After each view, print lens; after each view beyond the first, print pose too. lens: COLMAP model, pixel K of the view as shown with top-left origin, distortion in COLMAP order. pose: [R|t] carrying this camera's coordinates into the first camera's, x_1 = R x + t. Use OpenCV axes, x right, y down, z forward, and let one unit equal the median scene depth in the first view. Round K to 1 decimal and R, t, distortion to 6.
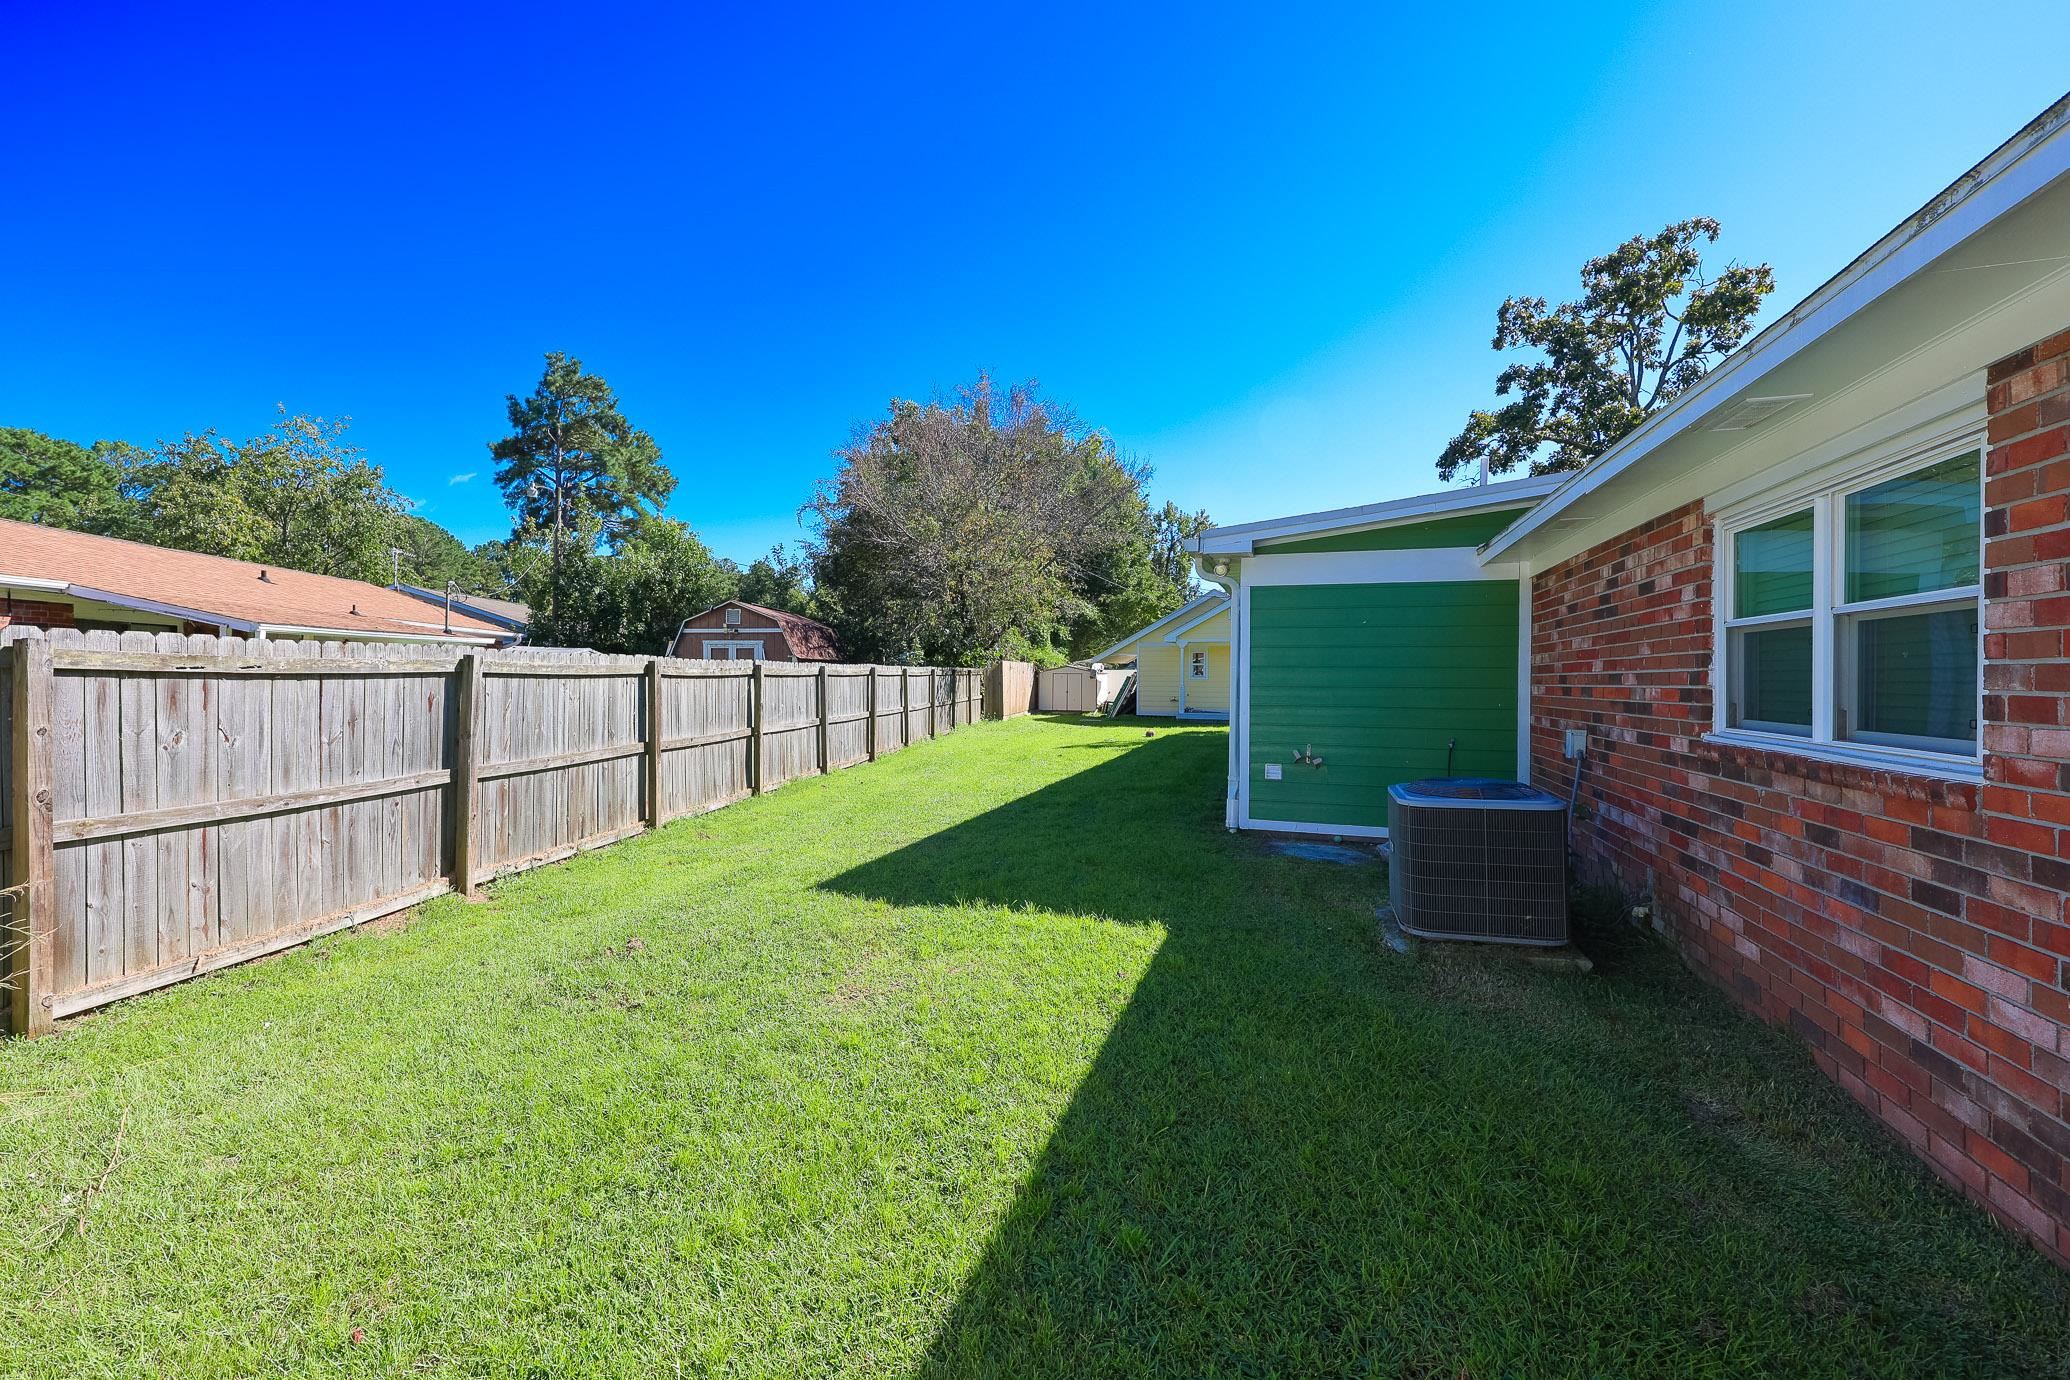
lens RADIAL K [[841.8, 0, 1032.8], [0, 841.8, 687.7], [0, 0, 1]] dist [0.000737, 0.000316]
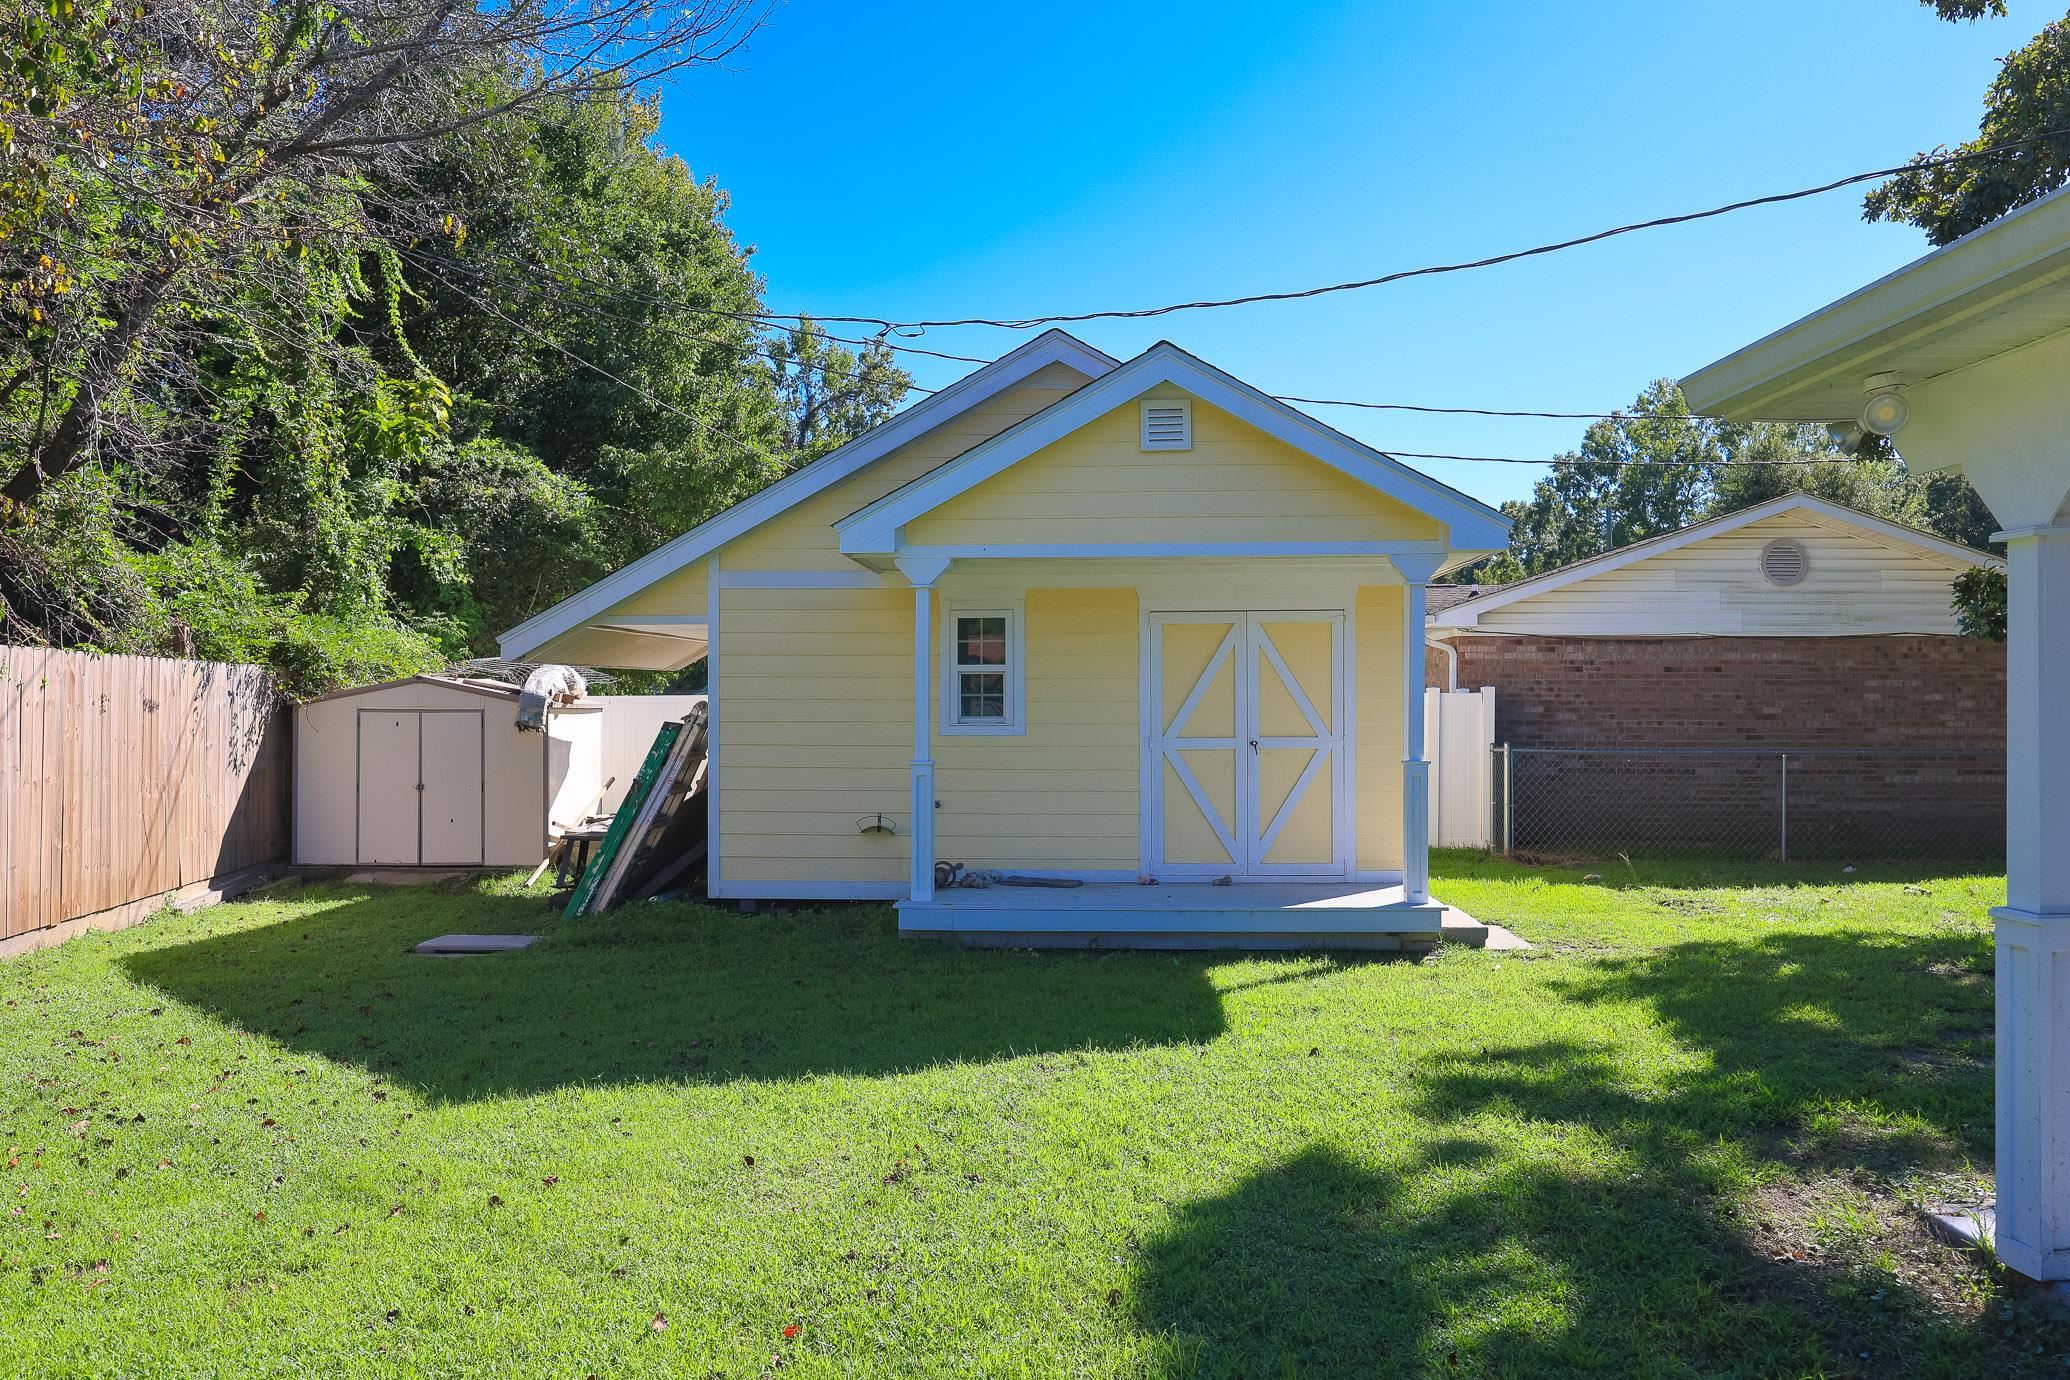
lens RADIAL K [[1472.7, 0, 1035.3], [0, 1472.7, 702.1], [0, 0, 1]] dist [-0.007846, -0.003237]
pose [[0.948212, -0.004798, 0.317603, 0.072209], [0.010333, 0.999823, -0.015745, -0.010346], [-0.317471, 0.018211, 0.948093, 0.532121]]
